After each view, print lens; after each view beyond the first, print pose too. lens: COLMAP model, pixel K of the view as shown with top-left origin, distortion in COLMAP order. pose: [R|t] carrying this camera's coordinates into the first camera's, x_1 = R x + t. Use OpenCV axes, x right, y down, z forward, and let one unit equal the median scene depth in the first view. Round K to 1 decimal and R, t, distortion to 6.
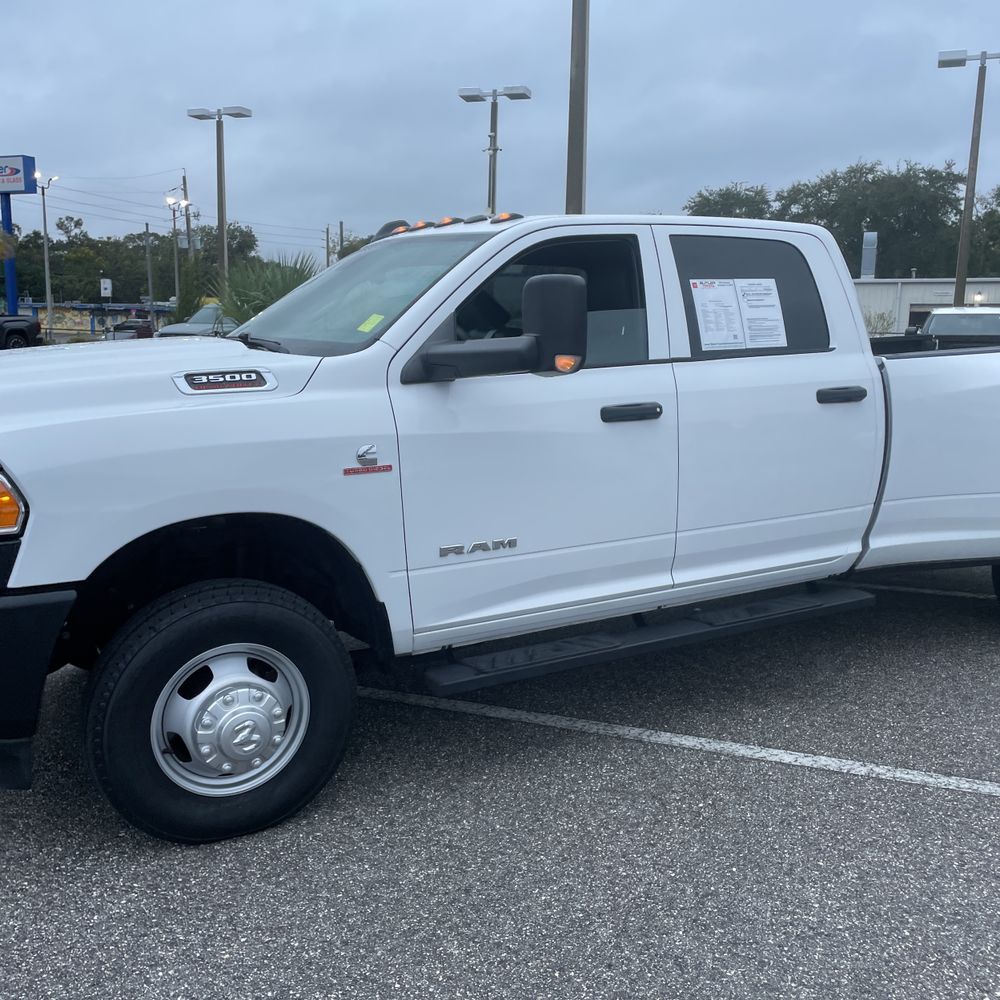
lens RADIAL K [[1006.6, 0, 497.9], [0, 1006.6, 482.0], [0, 0, 1]] dist [0.118328, -0.186418]
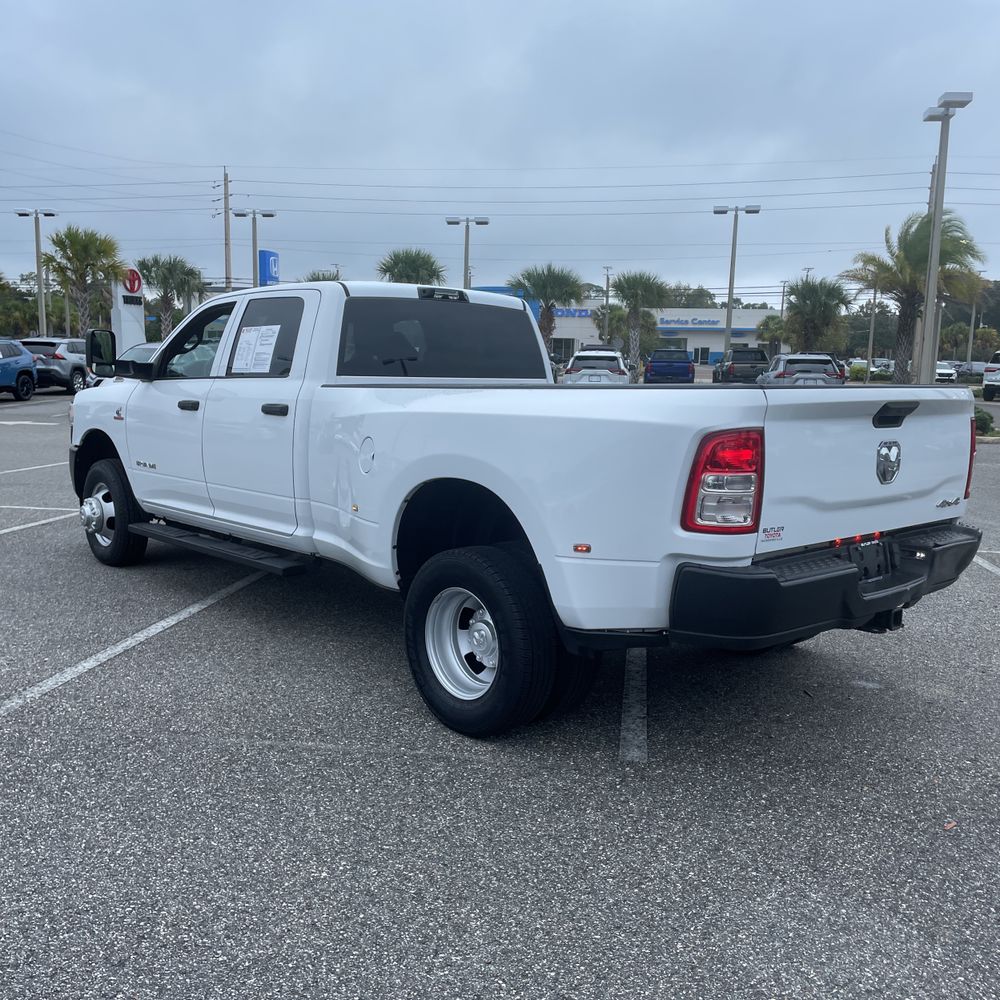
lens RADIAL K [[1008.3, 0, 498.2], [0, 1008.3, 495.1], [0, 0, 1]] dist [0.112410, -0.159626]
pose [[0.218256, 0.128278, -0.967424, 1.838507], [-0.168134, 0.981442, 0.092205, -0.157925], [0.961299, 0.142532, 0.235773, 1.052218]]
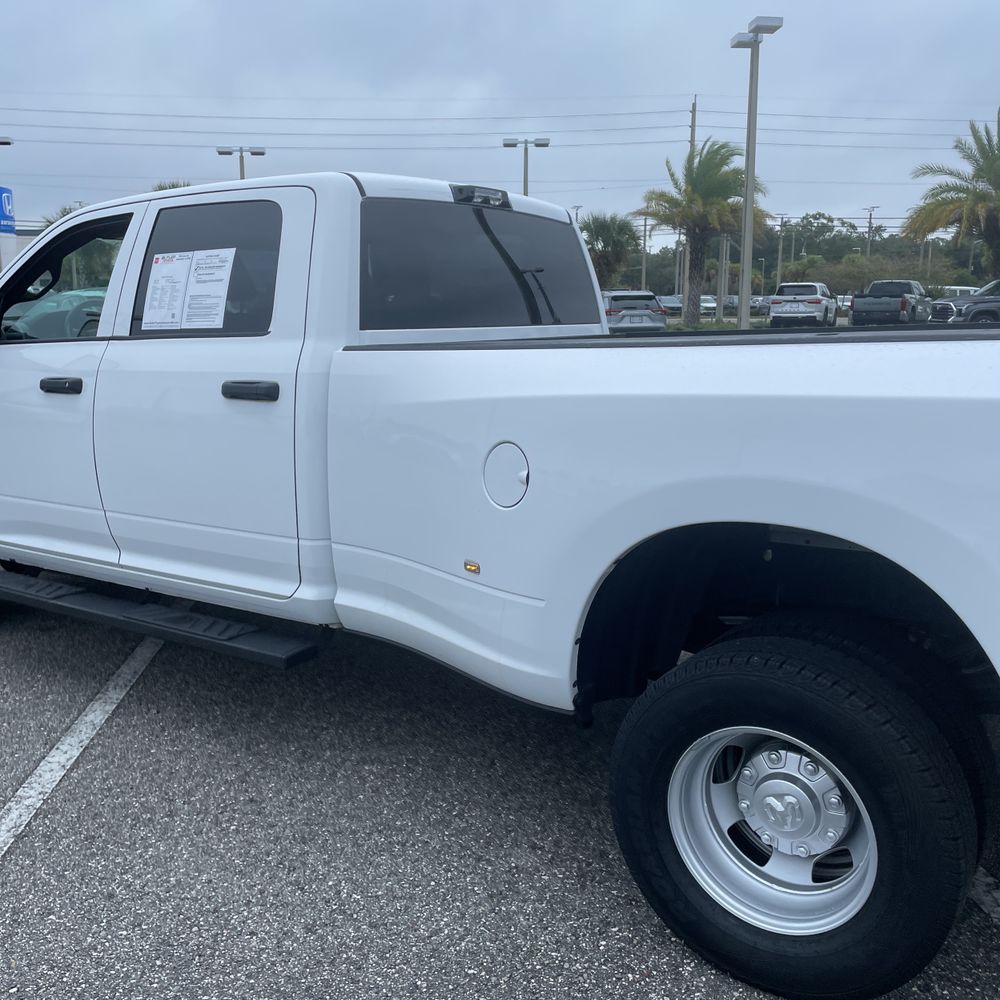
lens RADIAL K [[1006.6, 0, 497.9], [0, 1006.6, 482.0], [0, 0, 1]] dist [0.118328, -0.186418]
pose [[0.432285, 0.148674, -0.889396, 1.218709], [-0.129232, 0.986347, 0.102069, -0.129567], [0.892429, 0.070816, 0.445597, 0.881584]]
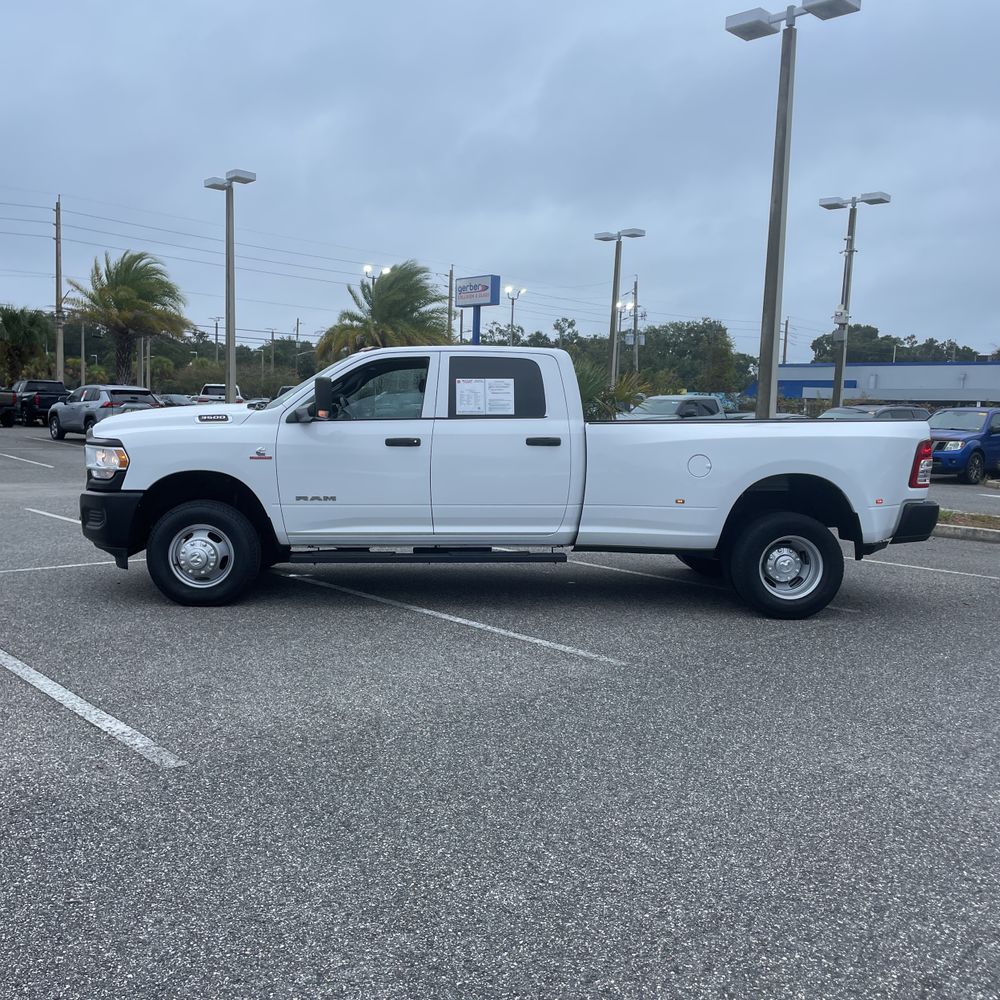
lens RADIAL K [[1006.6, 0, 497.9], [0, 1006.6, 482.0], [0, 0, 1]] dist [0.118328, -0.186418]
pose [[0.892030, 0.049360, -0.449273, 1.157558], [-0.088201, 0.993919, -0.065923, 0.122128], [0.443287, 0.098432, 0.890959, -0.691466]]
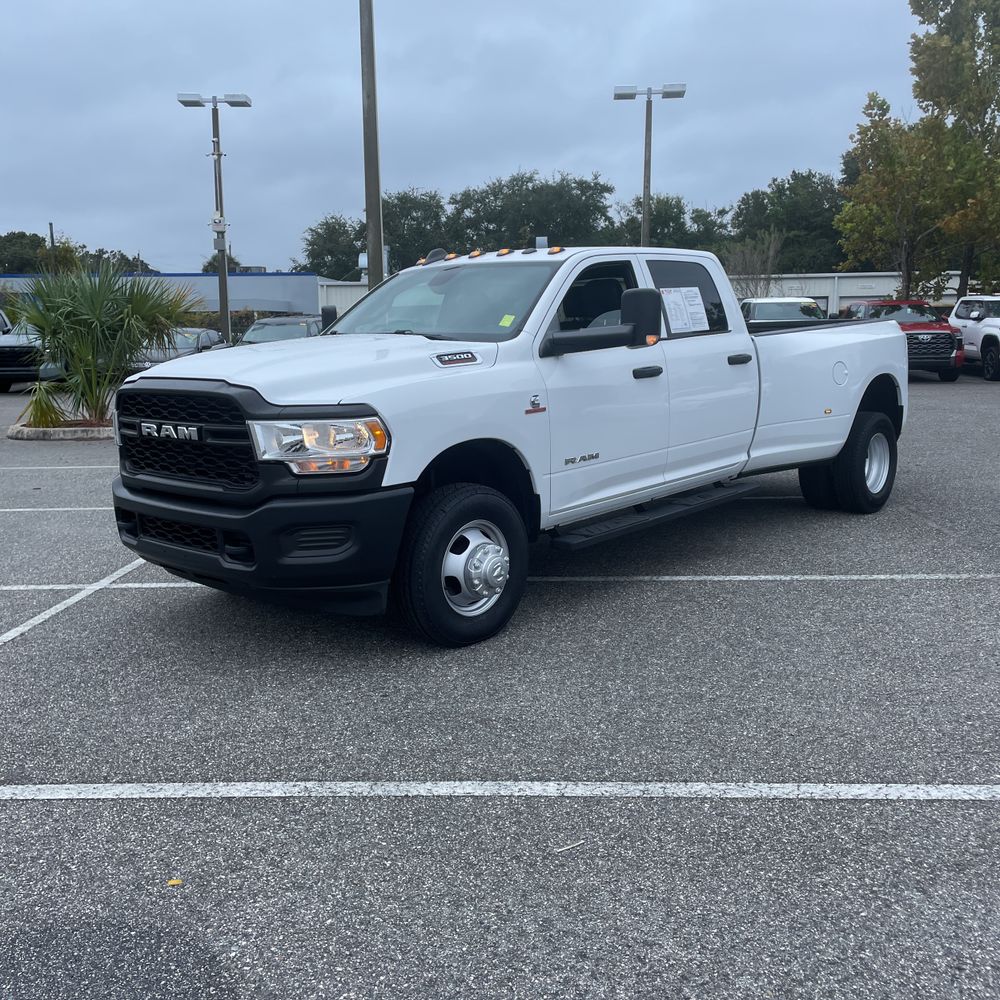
lens RADIAL K [[1006.6, 0, 497.9], [0, 1006.6, 482.0], [0, 0, 1]] dist [0.118328, -0.186418]
pose [[0.948497, -0.073704, 0.308093, -0.561839], [0.073549, 0.997218, 0.012131, 0.063383], [-0.308130, 0.011153, 0.951279, -0.421806]]
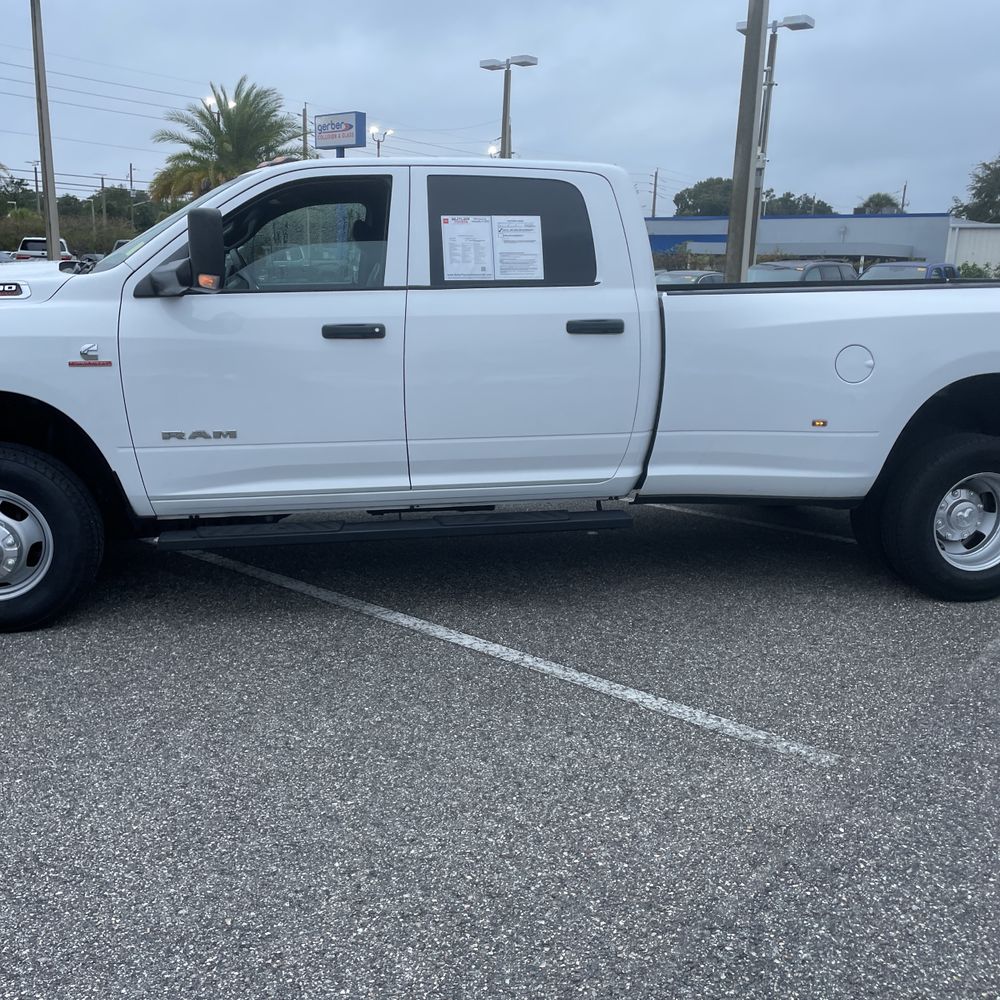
lens RADIAL K [[1006.6, 0, 497.9], [0, 1006.6, 482.0], [0, 0, 1]] dist [0.118328, -0.186418]
pose [[0.945894, 0.078936, -0.314727, 0.627205], [-0.062950, 0.996172, 0.060654, 0.020891], [0.318310, -0.037560, 0.947242, -0.049526]]
